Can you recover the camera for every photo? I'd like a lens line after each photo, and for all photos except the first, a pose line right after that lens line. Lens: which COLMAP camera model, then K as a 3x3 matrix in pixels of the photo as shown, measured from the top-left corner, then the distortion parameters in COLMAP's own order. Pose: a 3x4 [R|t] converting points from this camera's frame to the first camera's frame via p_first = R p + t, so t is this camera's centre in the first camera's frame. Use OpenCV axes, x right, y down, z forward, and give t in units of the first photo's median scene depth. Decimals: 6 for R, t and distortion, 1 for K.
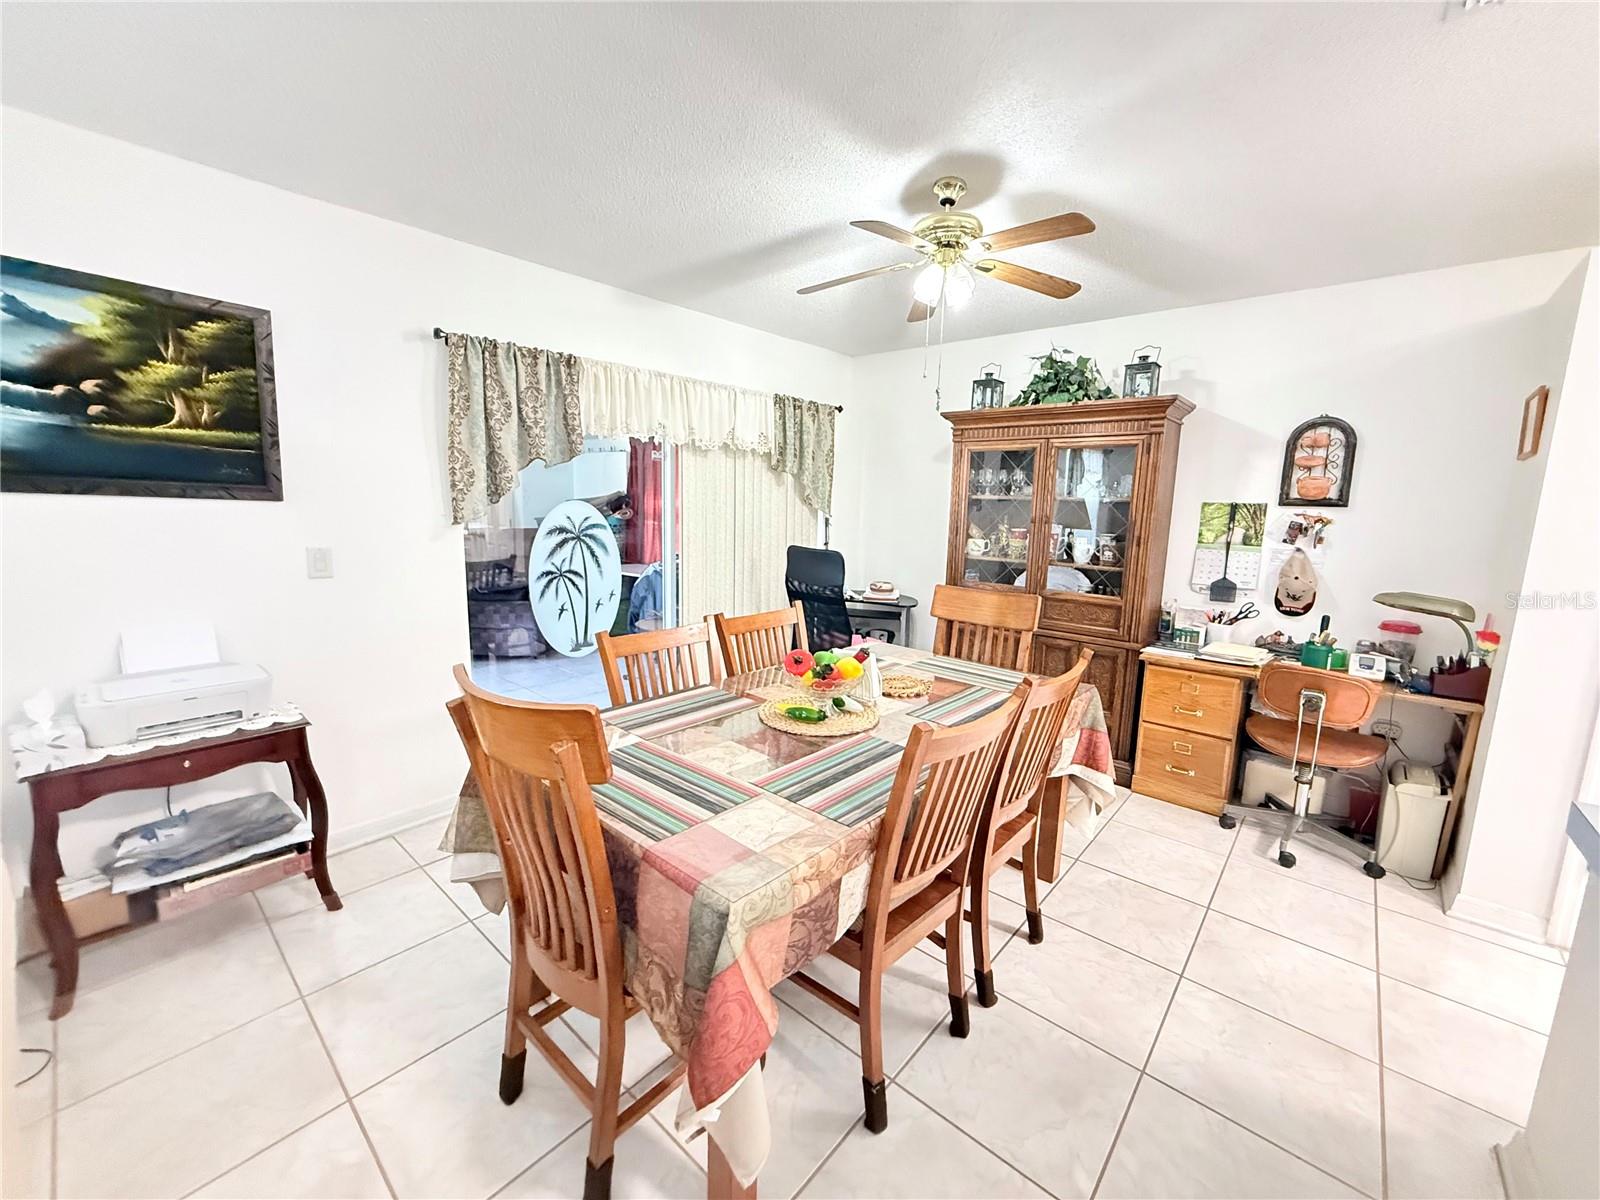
lens RADIAL K [[637.6, 0, 794.7], [0, 637.6, 598.1], [0, 0, 1]] dist [-0.001325, 0.000747]
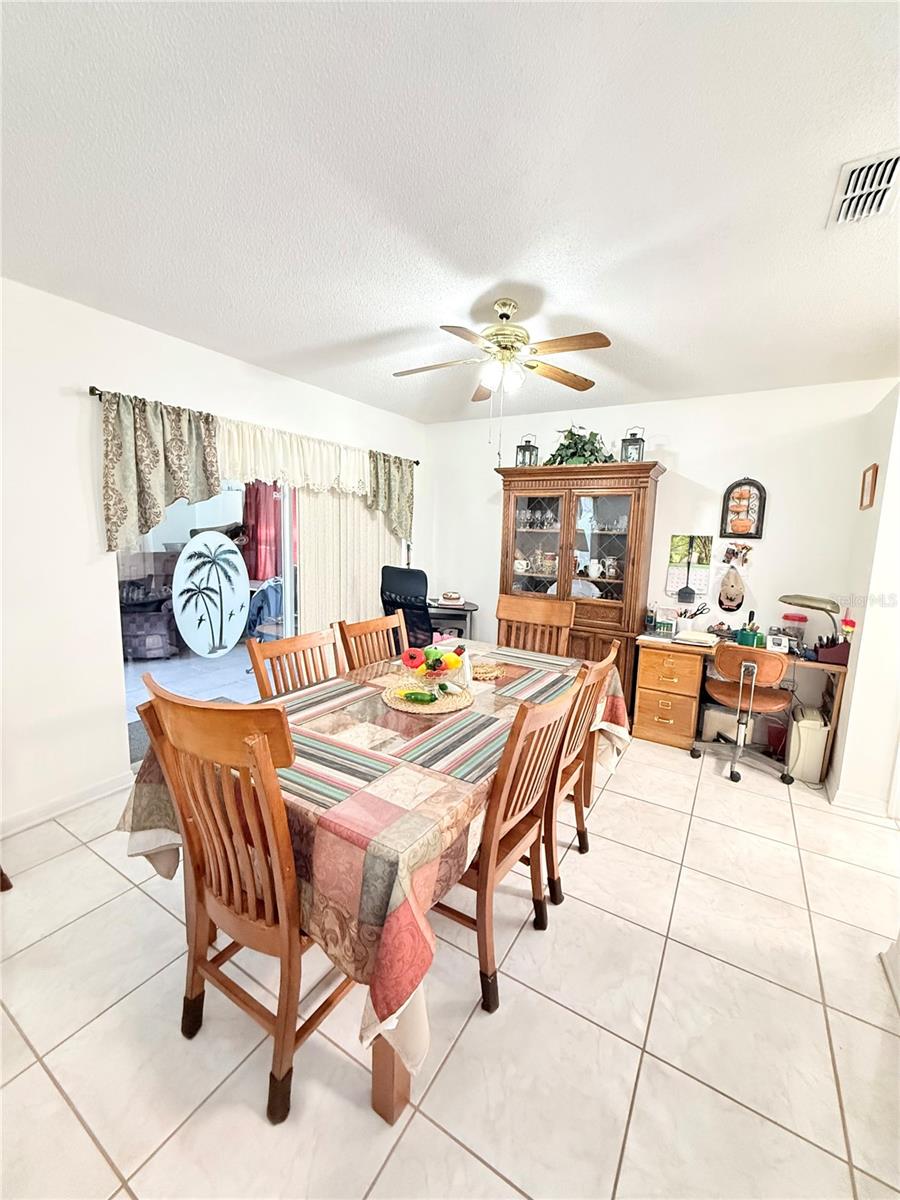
lens RADIAL K [[478.2, 0, 451.0], [0, 478.2, 597.5], [0, 0, 1]] dist [-0.001325, 0.000747]
pose [[0.984966, -0.018064, 0.171802, -0.056079], [0.019775, 0.999770, -0.008254, -0.009116], [-0.171613, 0.011527, 0.985097, 0.011651]]
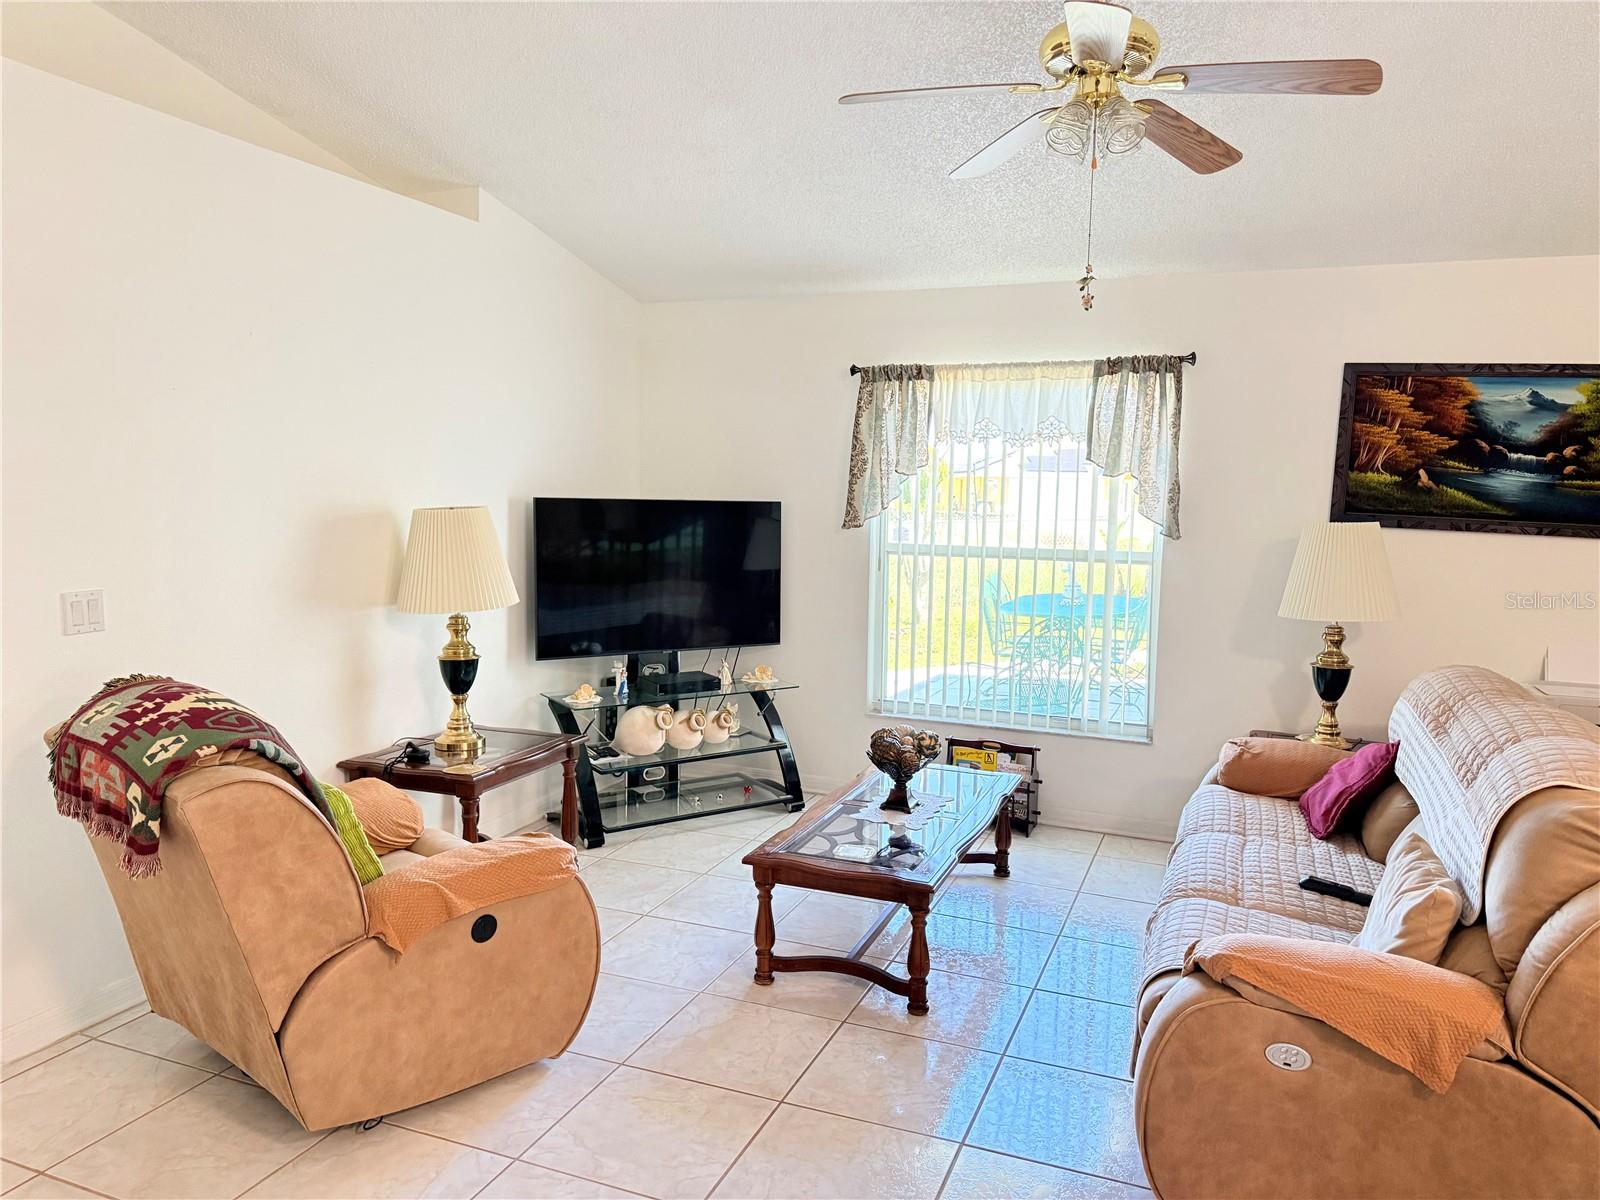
lens RADIAL K [[1115.2, 0, 799.9], [0, 1115.2, 602.0], [0, 0, 1]] dist [0.068054, -0.084370]
pose [[0.333789, 0.079235, -0.939312, 0.344944], [-0.157806, 0.987096, 0.027189, 0.095648], [0.929345, 0.139154, 0.341985, -0.765176]]
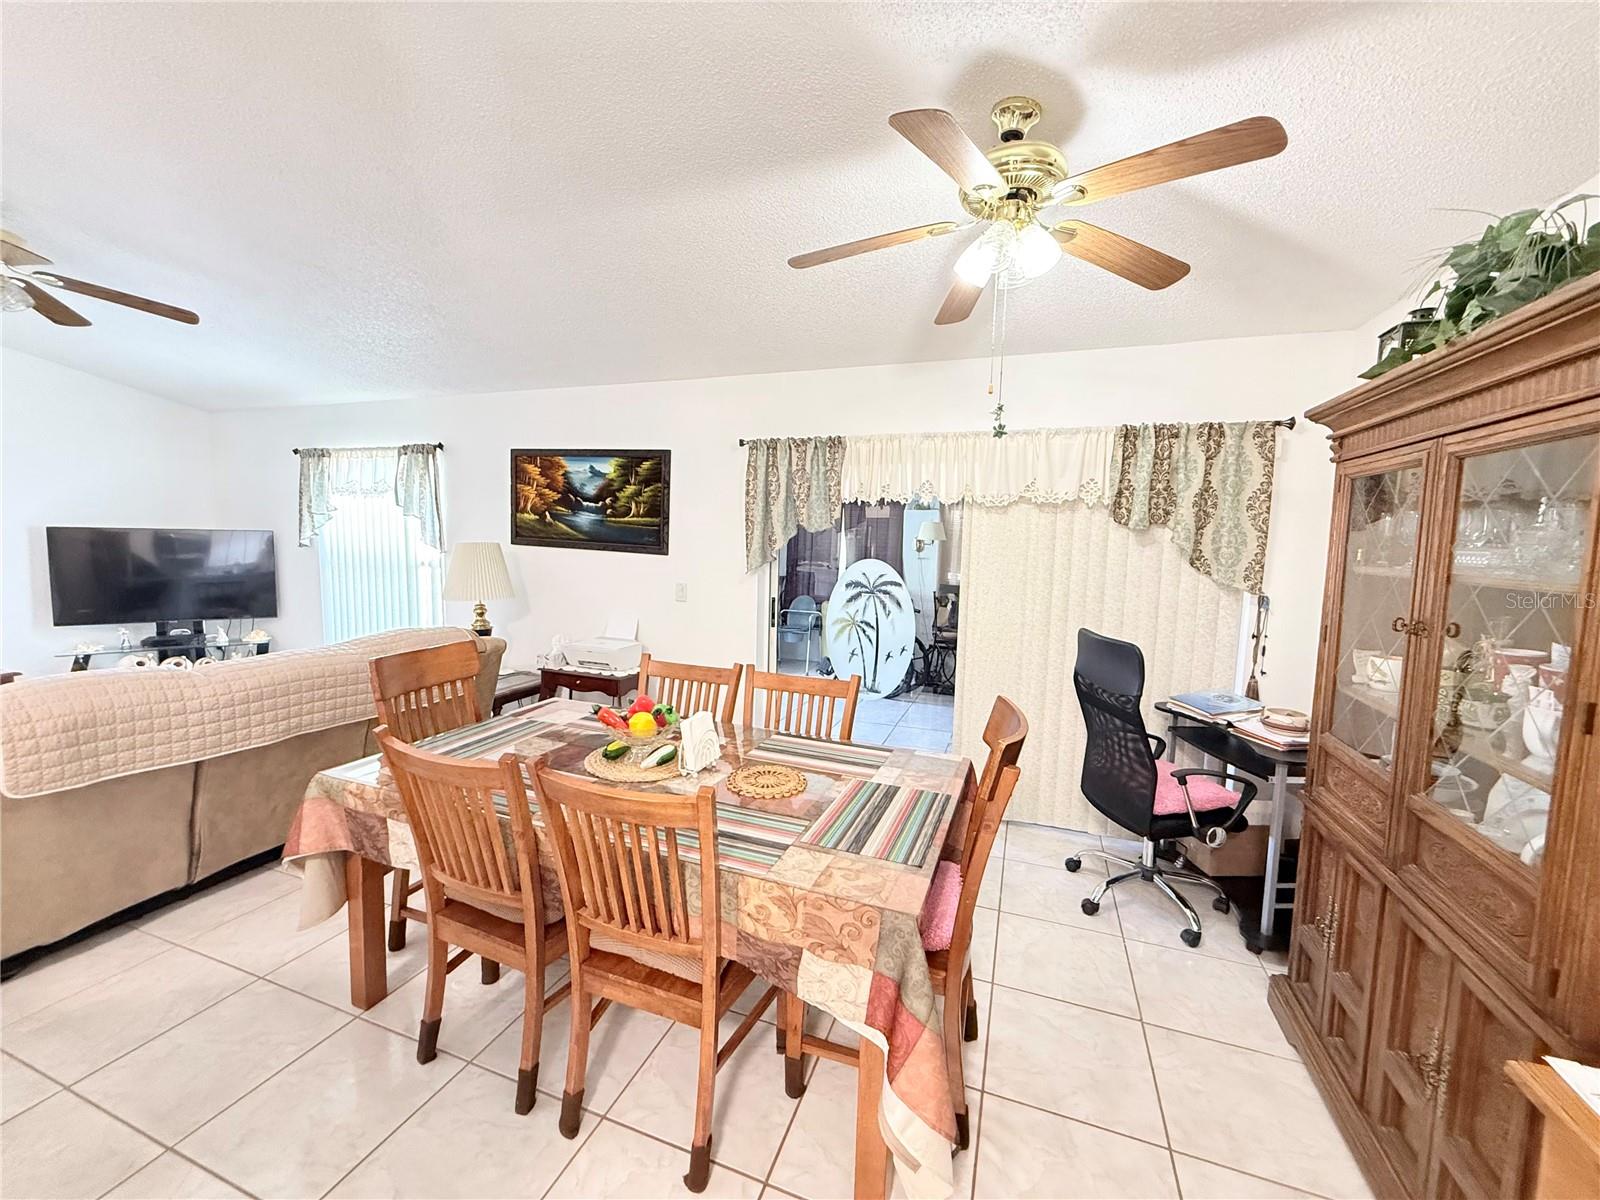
lens RADIAL K [[637.6, 0, 800.8], [0, 637.6, 599.1], [0, 0, 1]] dist [-0.001325, 0.000747]
pose [[0.365094, 0.077405, -0.927747, 0.762819], [-0.159497, 0.987004, 0.019582, -0.100730], [0.917206, 0.140824, 0.372695, 0.559605]]
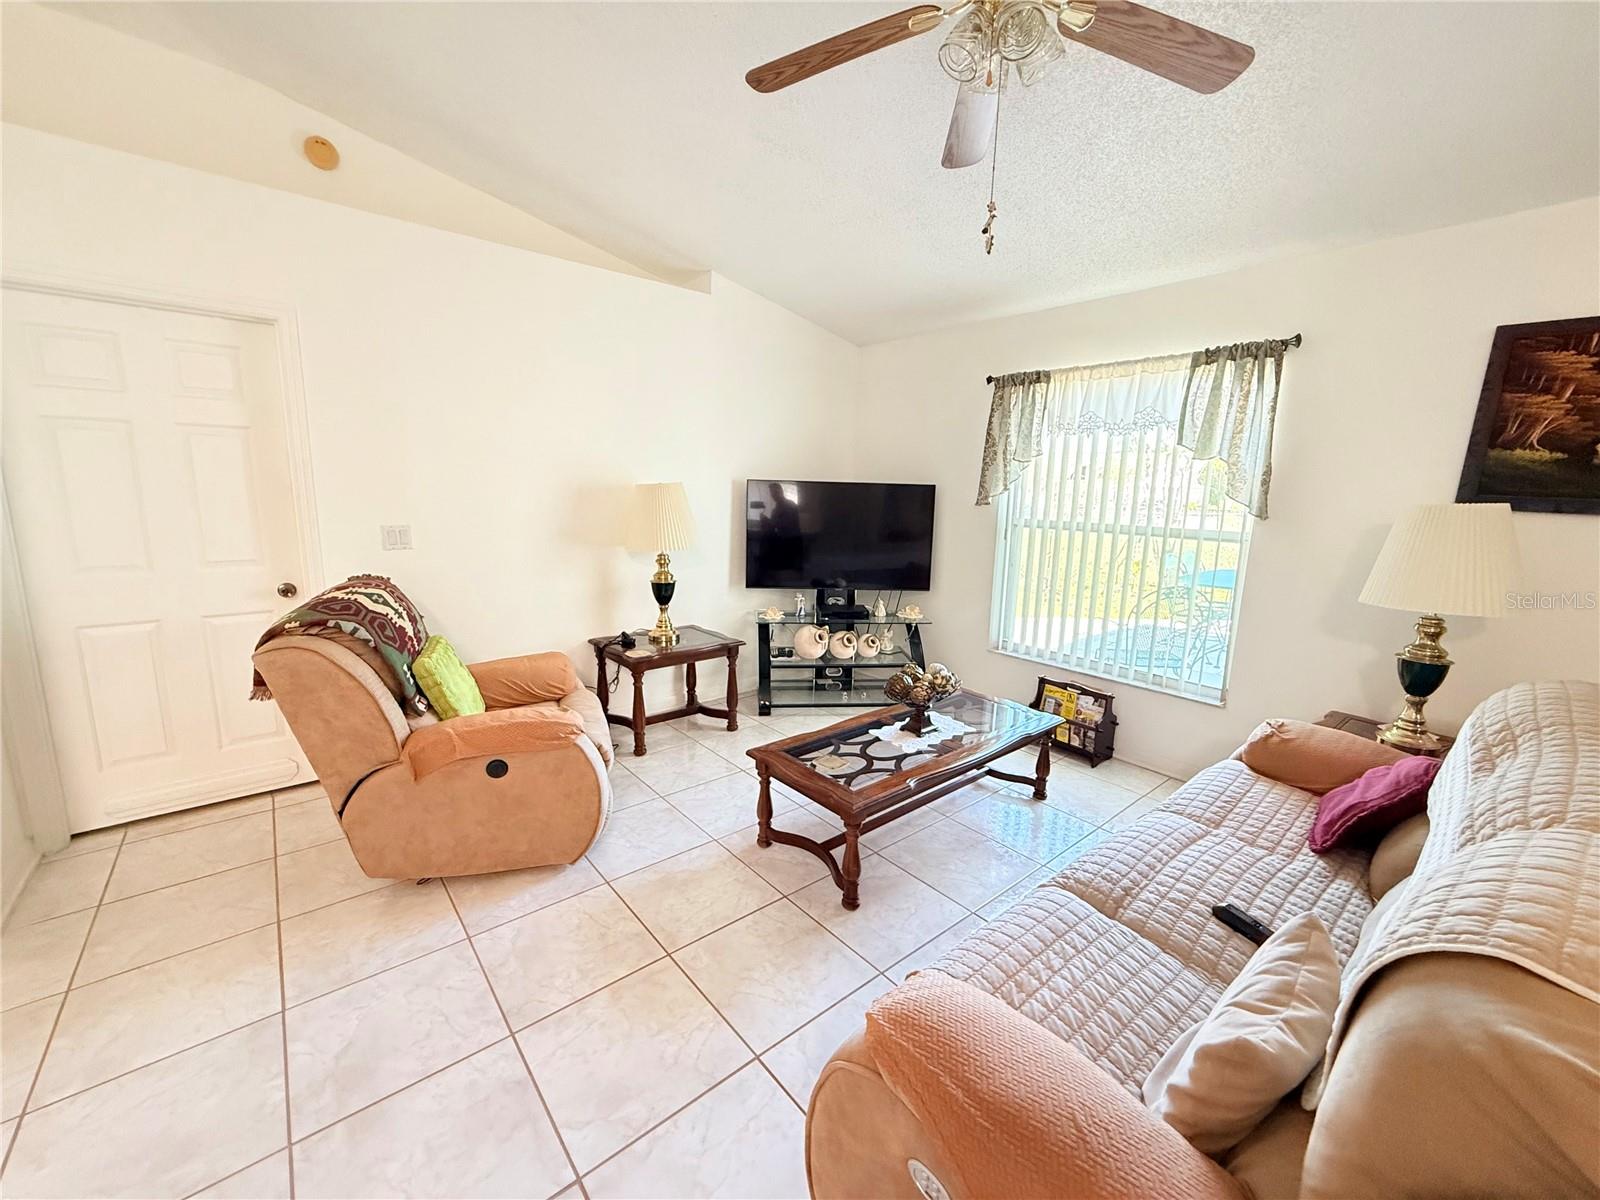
lens RADIAL K [[637.6, 0, 800.8], [0, 637.6, 599.1], [0, 0, 1]] dist [-0.001325, 0.000747]
pose [[-0.148062, 0.147439, -0.977926, 0.046137], [-0.182204, 0.967832, 0.173503, 0.038959], [0.972049, 0.203872, -0.116435, -0.244598]]
